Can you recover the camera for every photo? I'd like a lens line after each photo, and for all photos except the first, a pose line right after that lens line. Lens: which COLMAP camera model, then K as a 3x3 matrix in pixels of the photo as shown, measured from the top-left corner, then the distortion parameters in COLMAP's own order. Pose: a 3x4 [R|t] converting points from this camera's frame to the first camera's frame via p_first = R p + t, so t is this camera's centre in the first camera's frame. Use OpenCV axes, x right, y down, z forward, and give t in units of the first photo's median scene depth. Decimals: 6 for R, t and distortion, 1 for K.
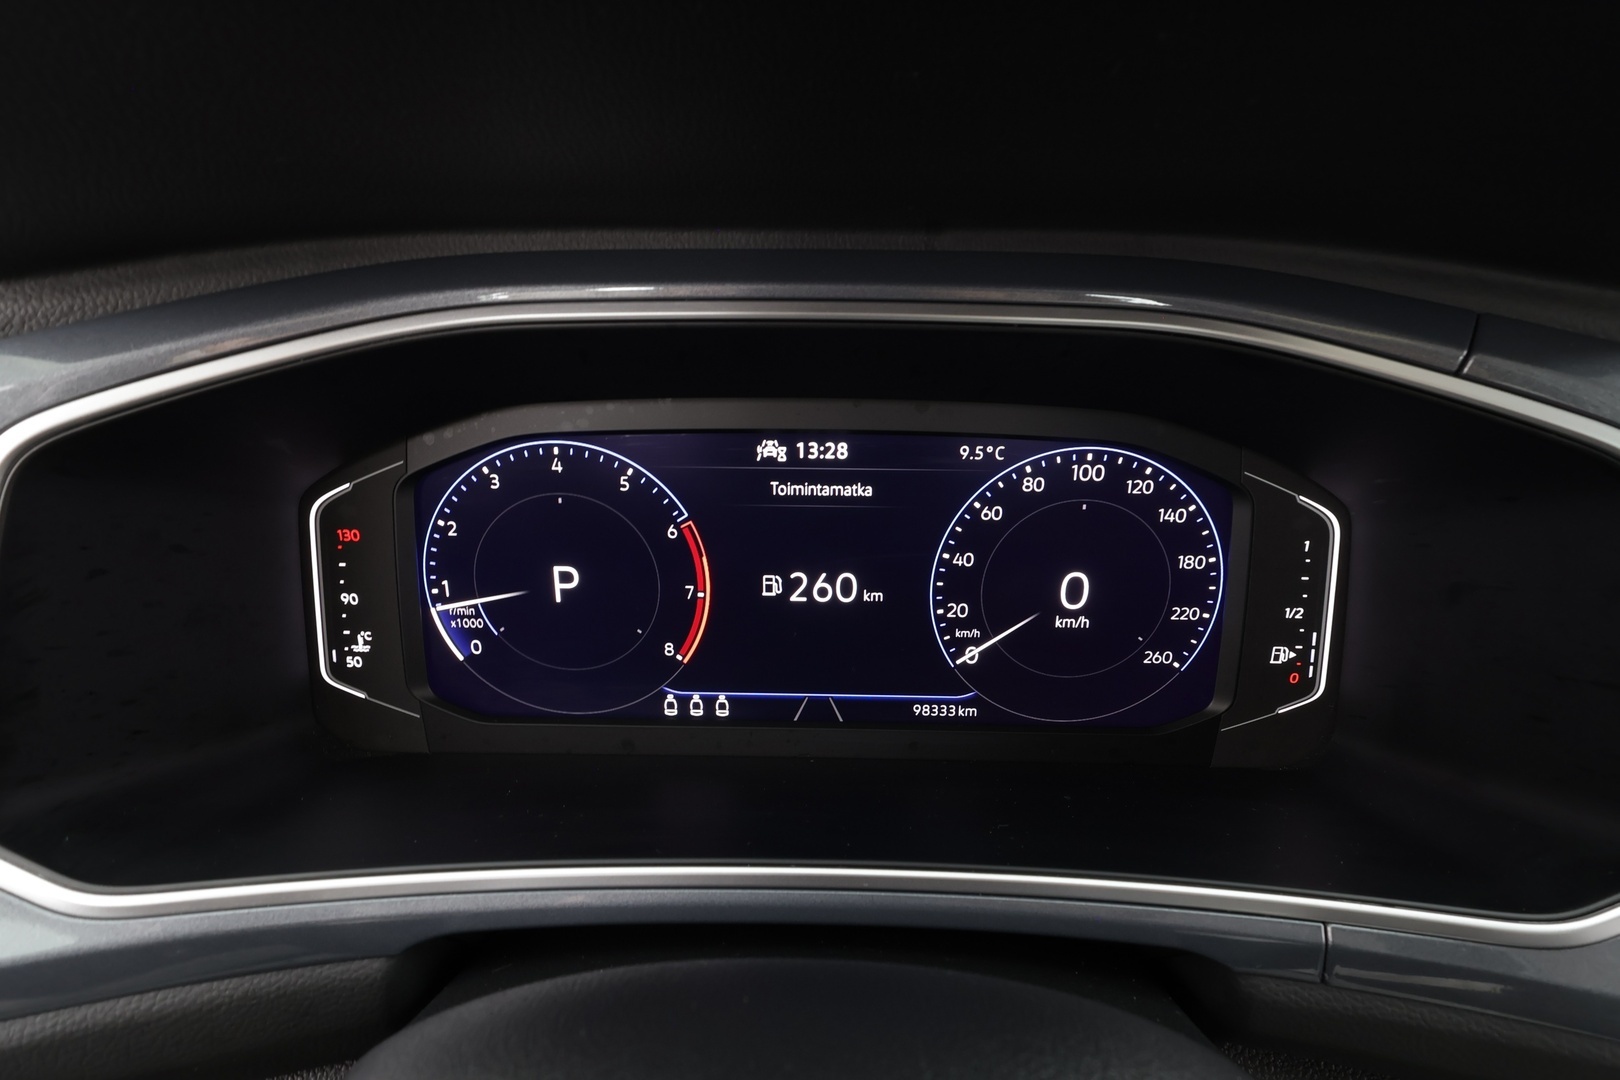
lens RADIAL K [[750.4, 0, 807.7], [0, 750.4, 546.5], [0, 0, 1]] dist [-0.001693, 0.000037]
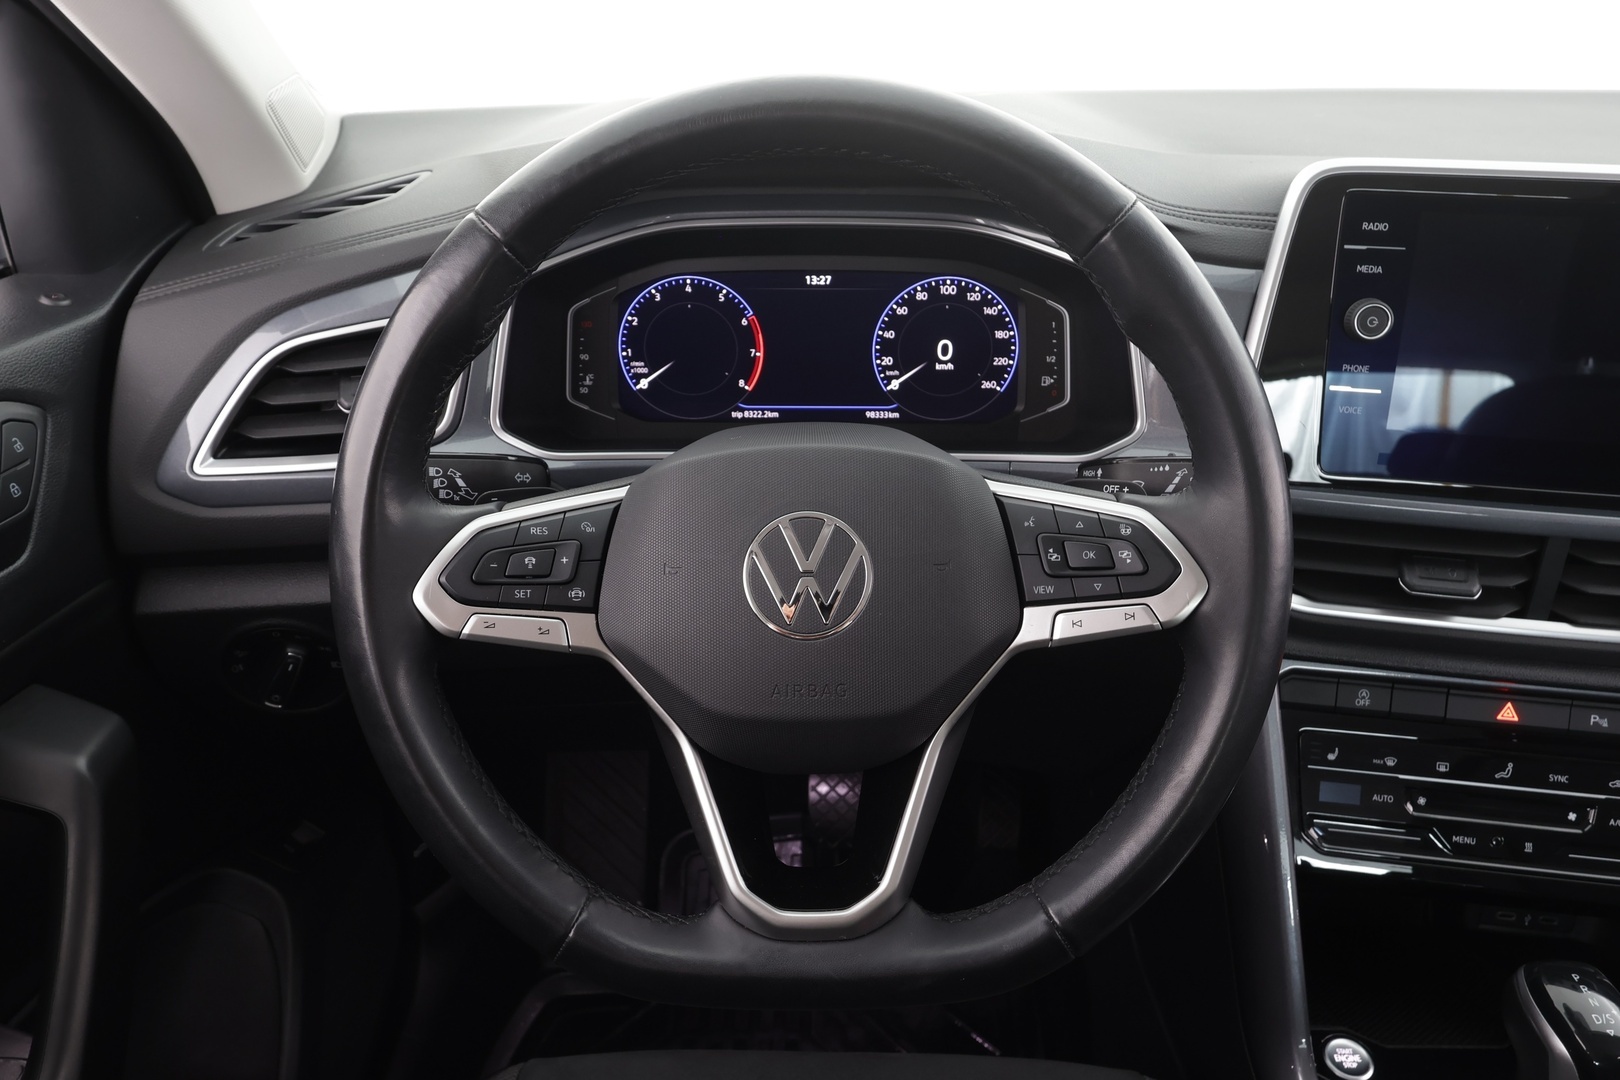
lens RADIAL K [[1151.3, 0, 804.2], [0, 1151.3, 547.0], [0, 0, 1]] dist [0.004672, -0.004673]
pose [[0.999960, -0.008534, -0.002768, -0.016536], [0.008800, 0.993083, 0.117081, 0.222131], [0.001750, -0.117101, 0.993119, -2.156423]]
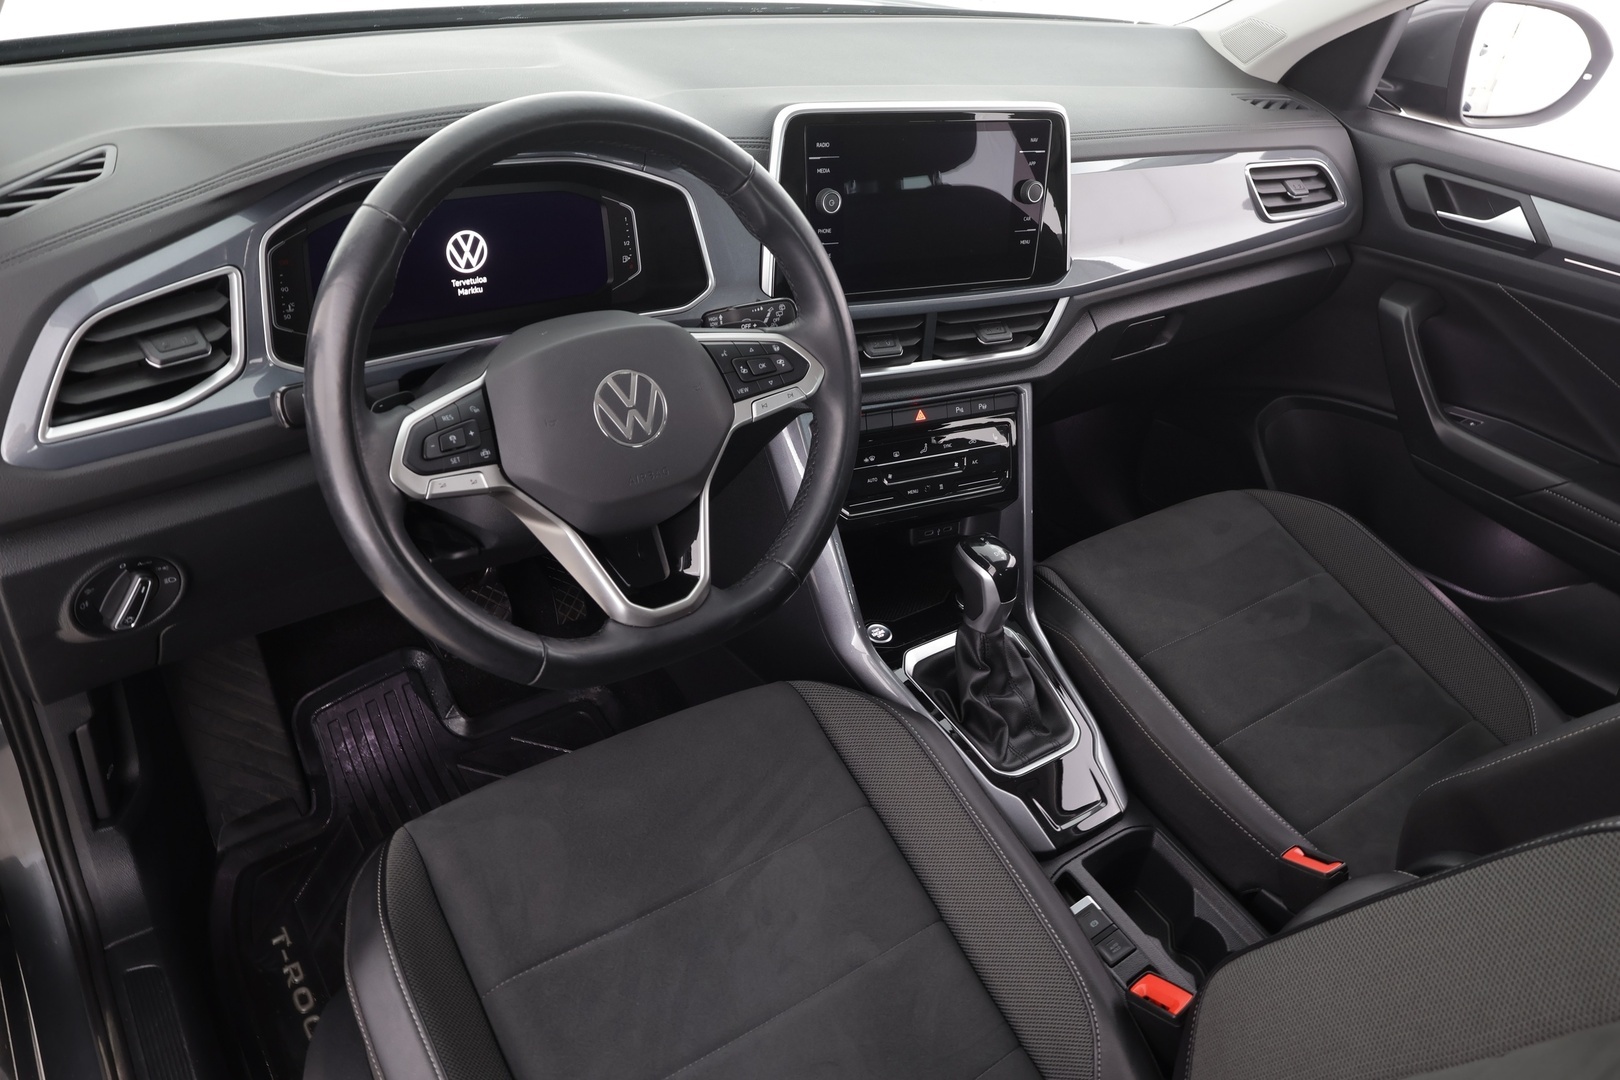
lens RADIAL K [[1151.3, 0, 809.9], [0, 1151.3, 549.8], [0, 0, 1]] dist [0.004672, -0.004673]
pose [[0.802393, -0.275907, 0.529189, -1.480195], [0.125728, 0.944966, 0.302046, -0.048702], [-0.583402, -0.175825, 0.792924, -3.178784]]
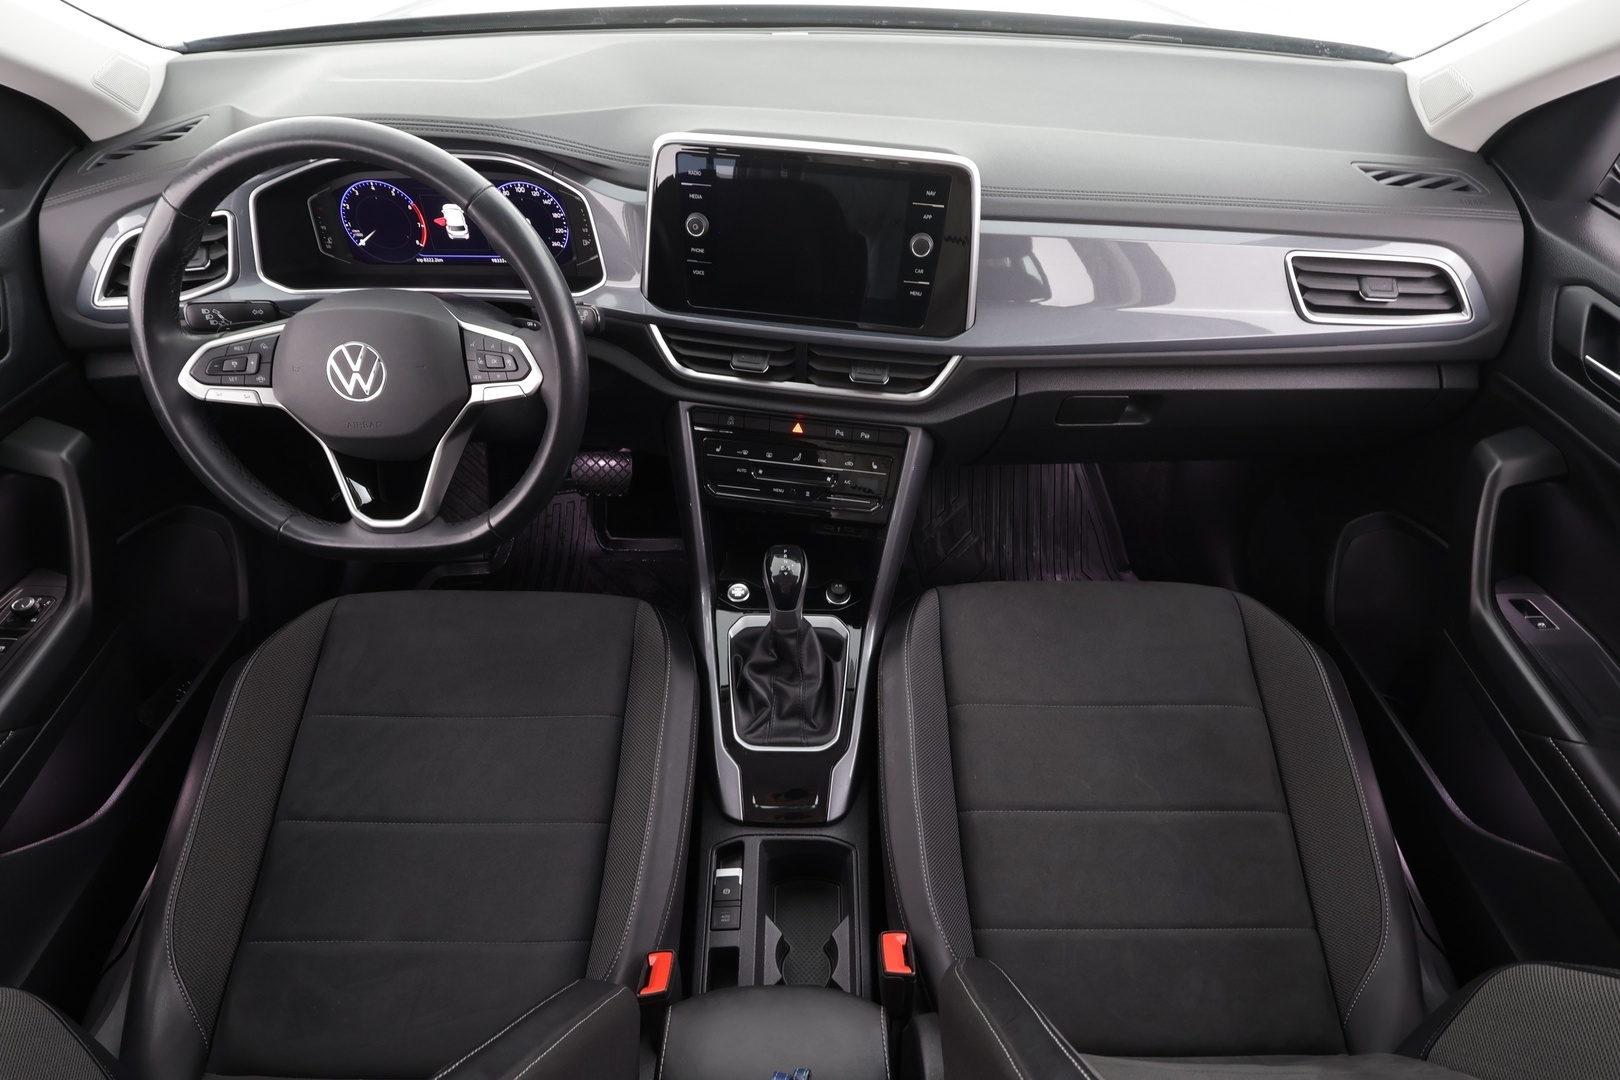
lens RADIAL K [[853.7, 0, 805.3], [0, 853.7, 548.9], [0, 0, 1]] dist [-0.006411, 0.003971]
pose [[0.999876, -0.009535, 0.012502, 1.646195], [0.003437, 0.908450, 0.417979, -0.232323], [-0.015343, -0.417885, 0.908371, -3.417606]]
